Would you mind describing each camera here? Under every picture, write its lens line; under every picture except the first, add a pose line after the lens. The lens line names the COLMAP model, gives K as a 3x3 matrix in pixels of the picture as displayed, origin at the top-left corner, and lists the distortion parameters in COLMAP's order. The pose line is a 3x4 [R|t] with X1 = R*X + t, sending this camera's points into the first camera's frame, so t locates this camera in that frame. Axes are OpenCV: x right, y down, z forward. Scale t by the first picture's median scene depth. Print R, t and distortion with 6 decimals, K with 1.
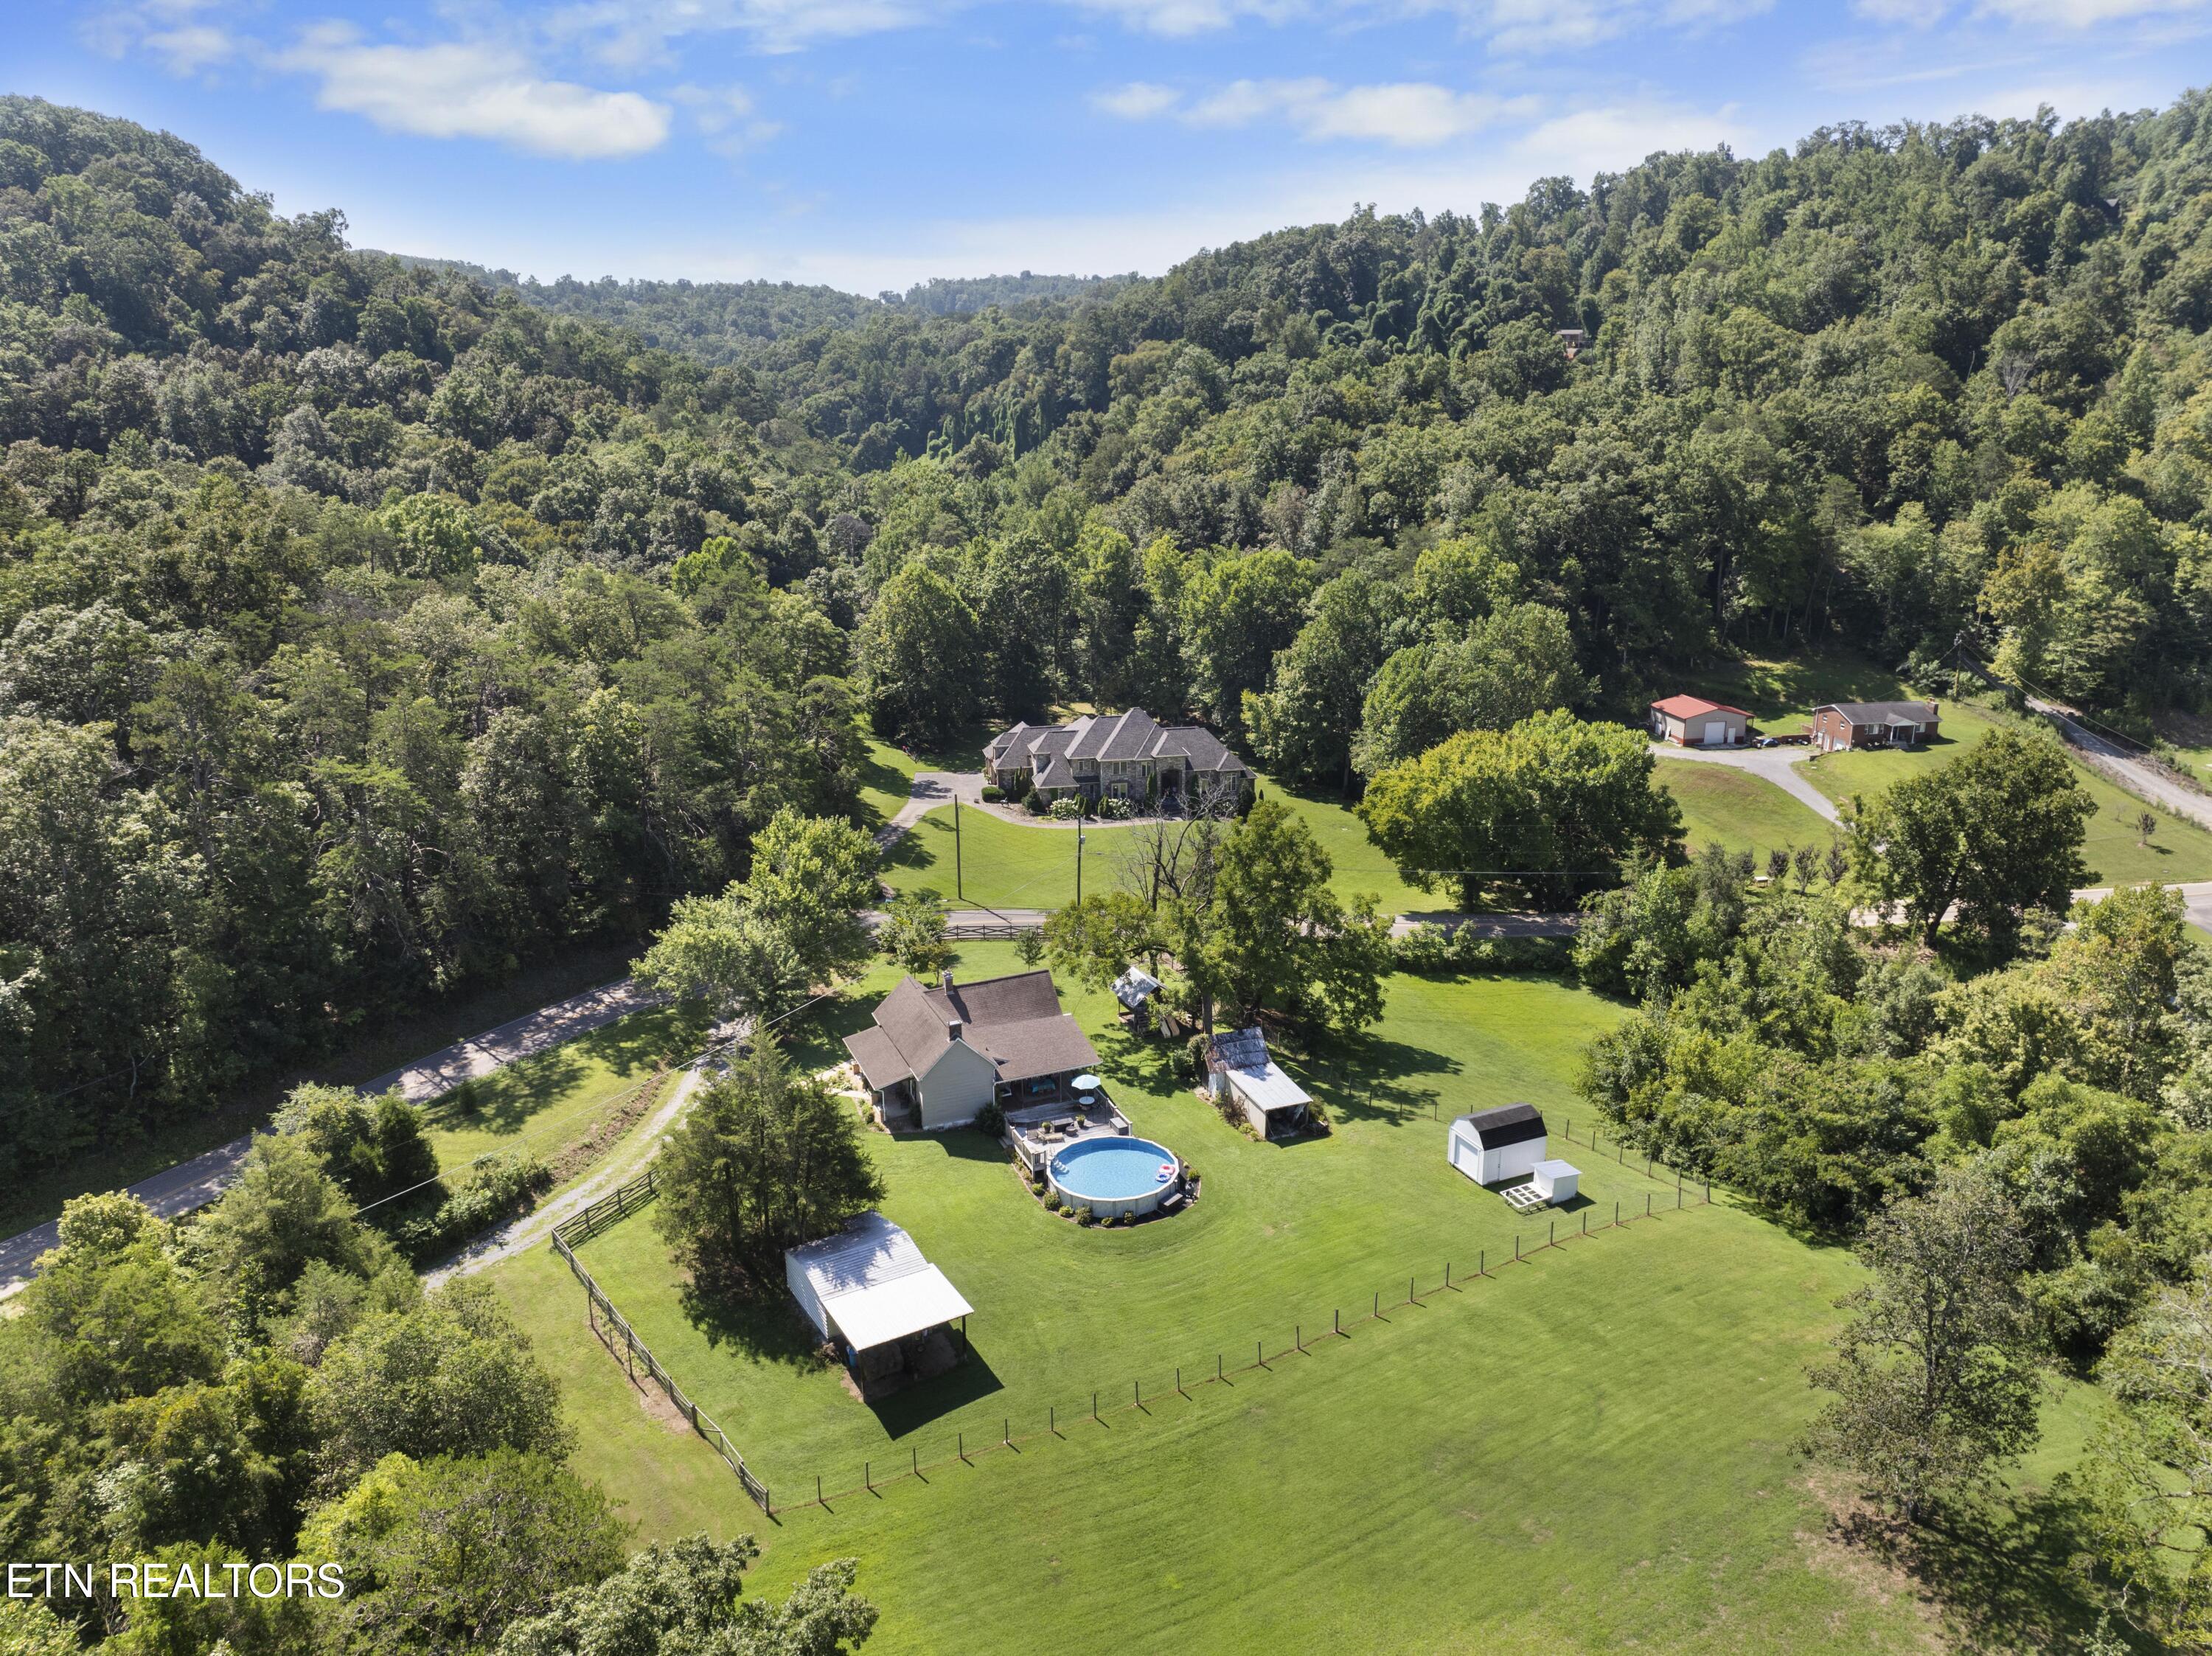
lens RADIAL K [[1594.5, 0, 1090.4], [0, 1594.5, 819.0], [0, 0, 1]] dist [-0.025108, 0.001104]
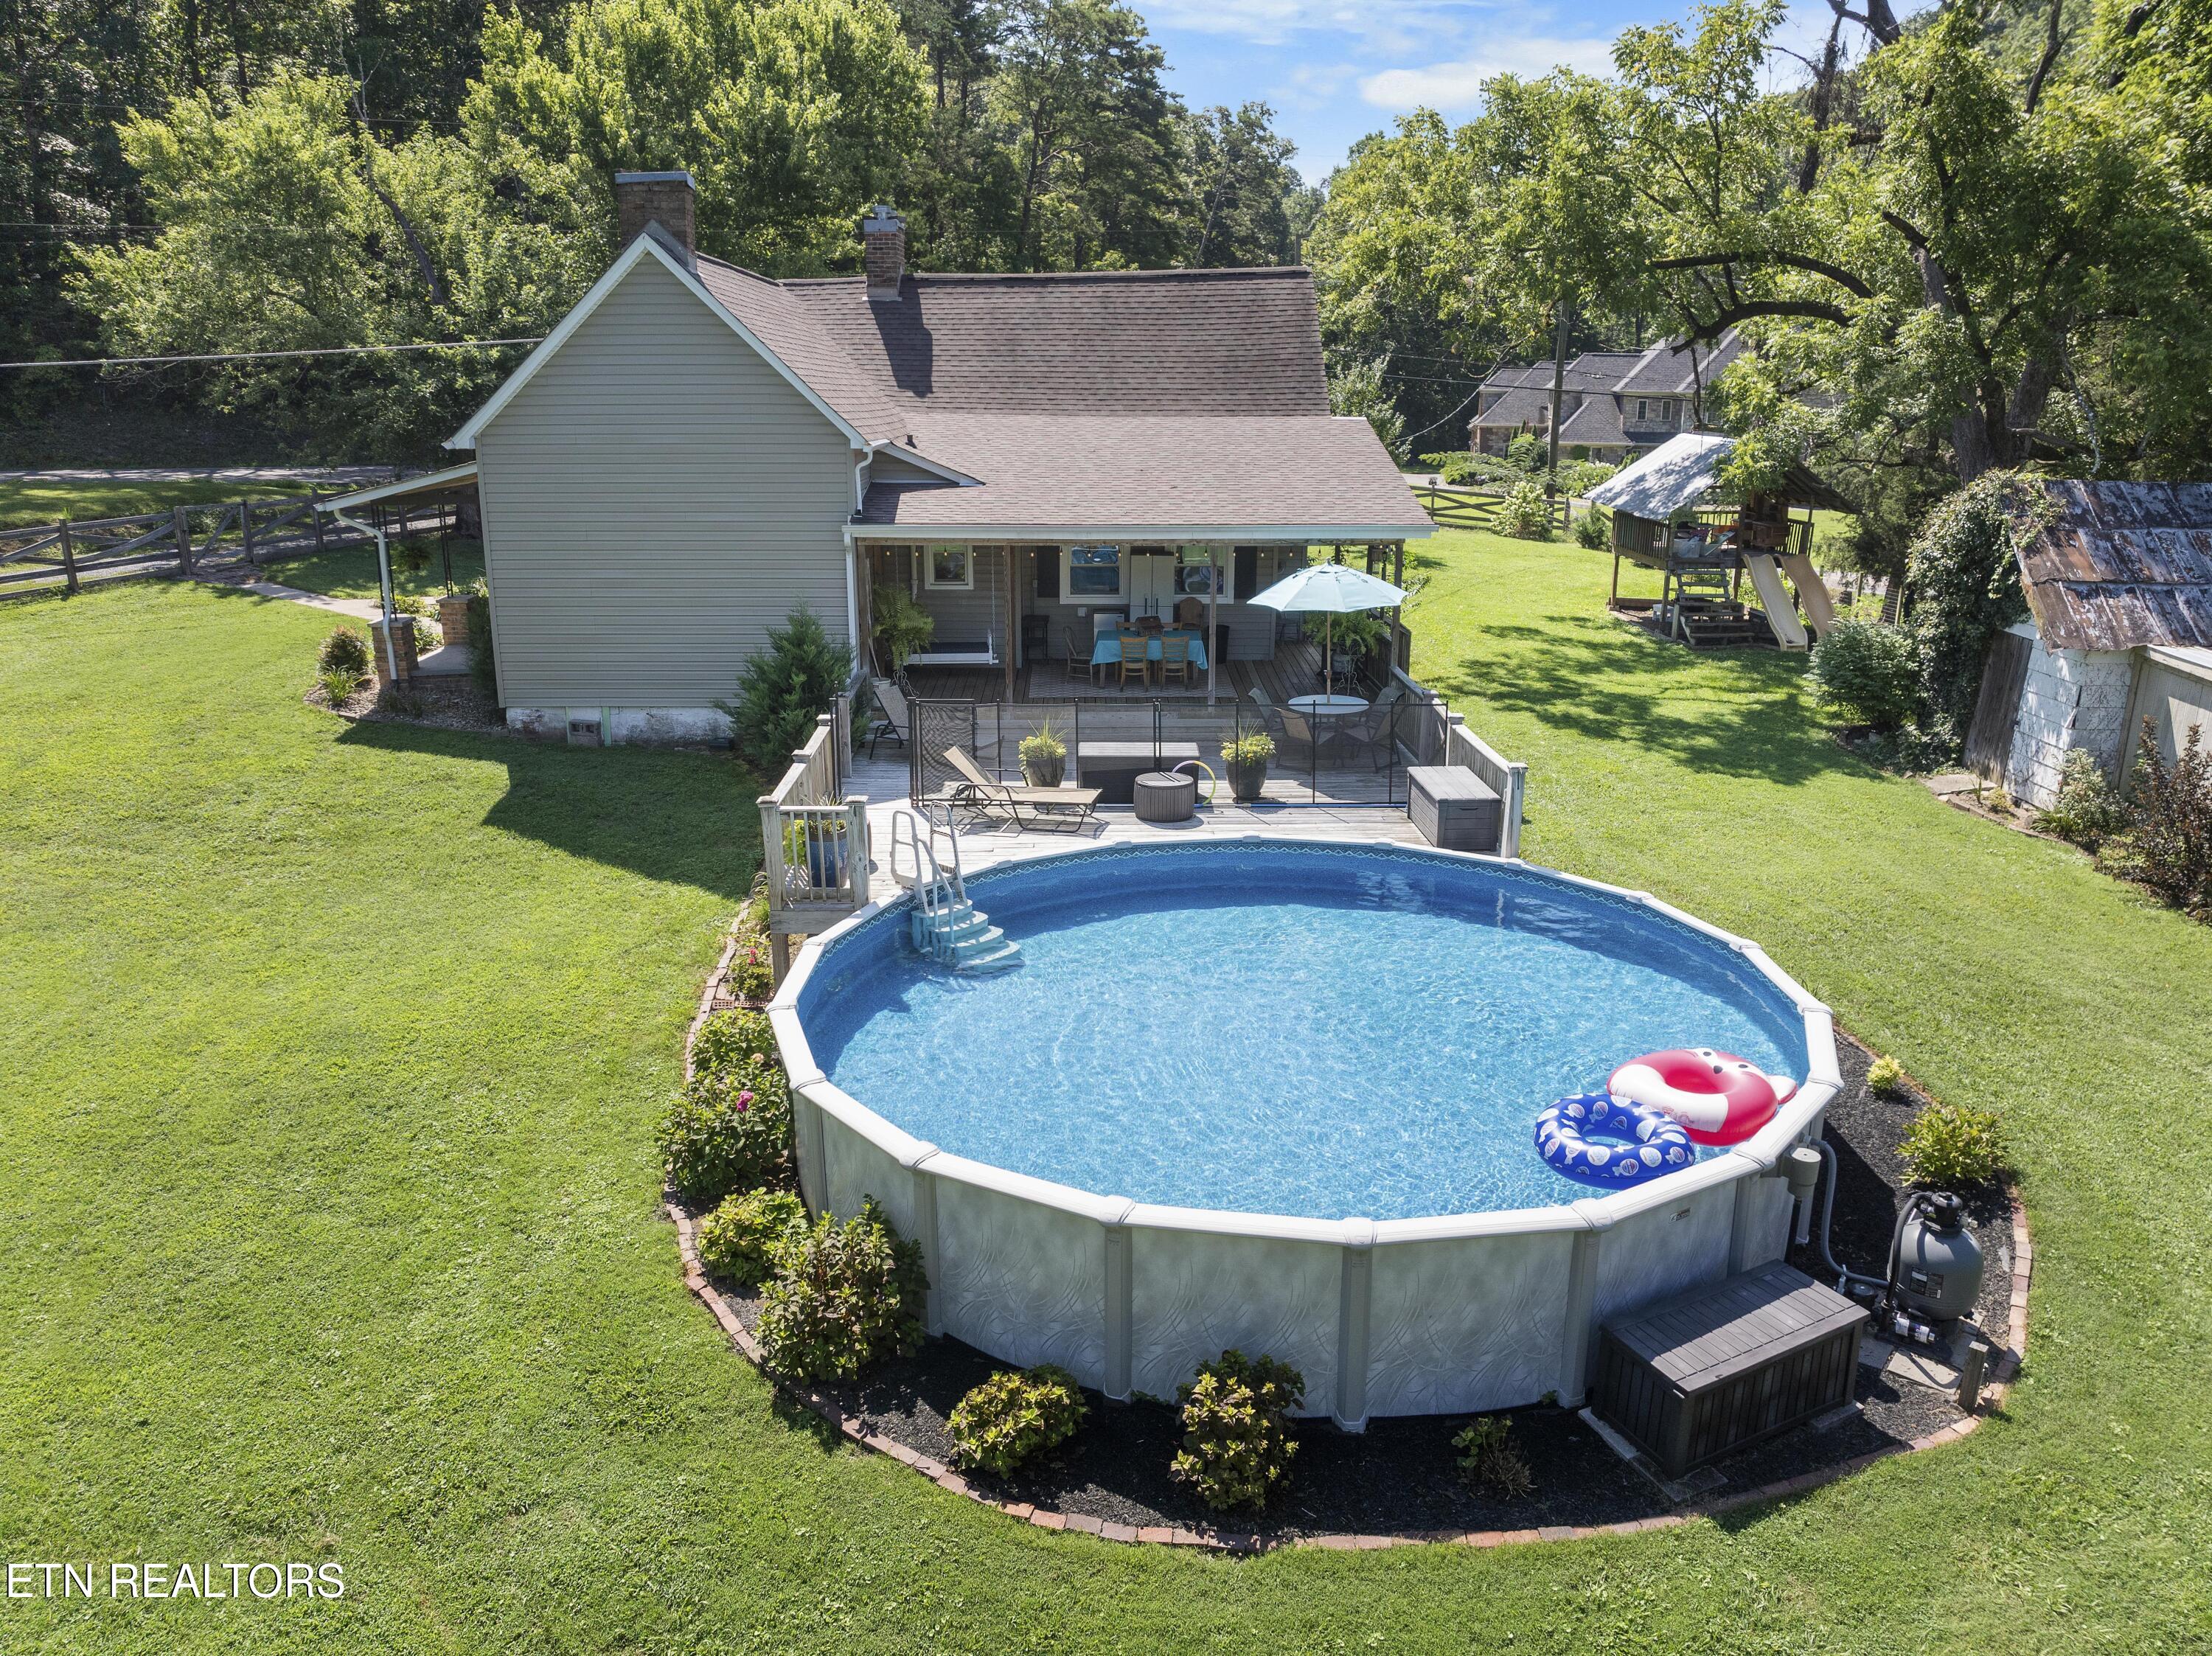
lens RADIAL K [[1594.5, 0, 1090.4], [0, 1594.5, 819.0], [0, 0, 1]] dist [-0.025108, 0.001104]
pose [[0.928660, 0.107335, -0.355062, 0.030418], [-0.108424, 0.993961, 0.016892, 0.142254], [0.354731, 0.022810, 0.934690, 0.604457]]
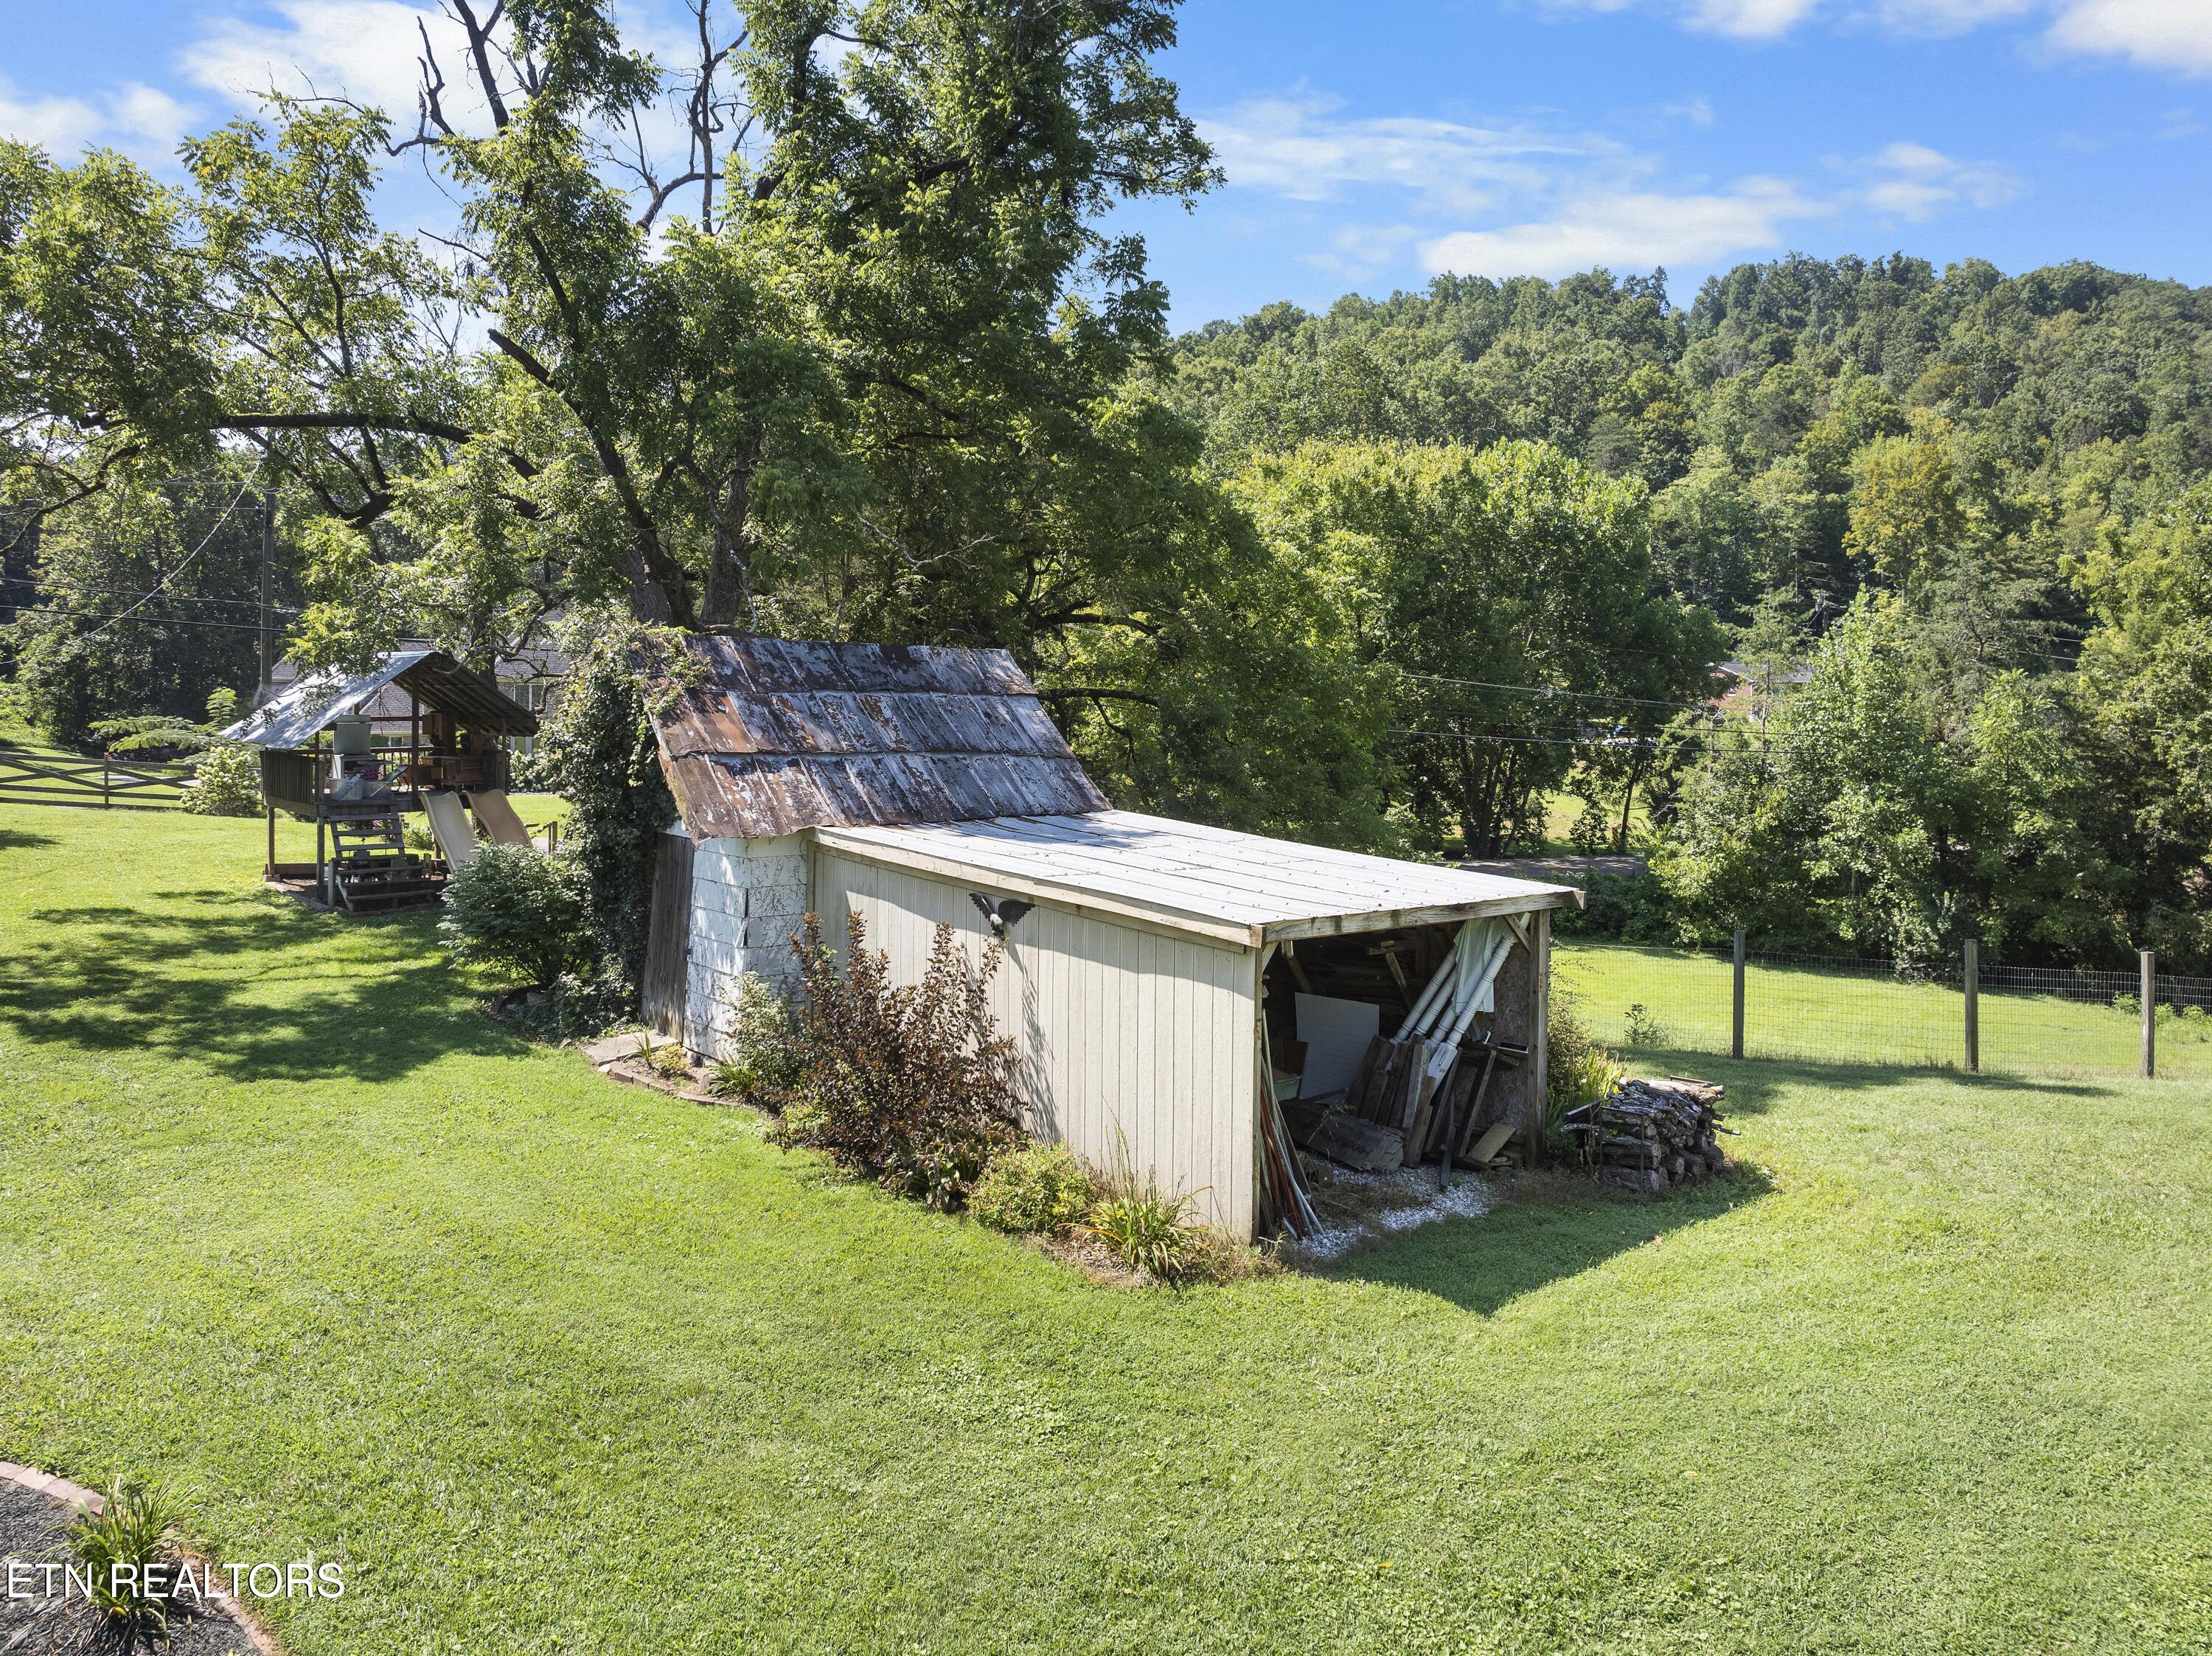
lens RADIAL K [[1647.7, 0, 1110.7], [0, 1647.7, 725.4], [0, 0, 1]] dist [-0.031123, -0.006233]
pose [[0.954839, 0.006126, 0.297061, 0.051270], [0.069935, 0.967065, -0.244735, 0.141070], [-0.288776, 0.254457, 0.922962, 0.655909]]
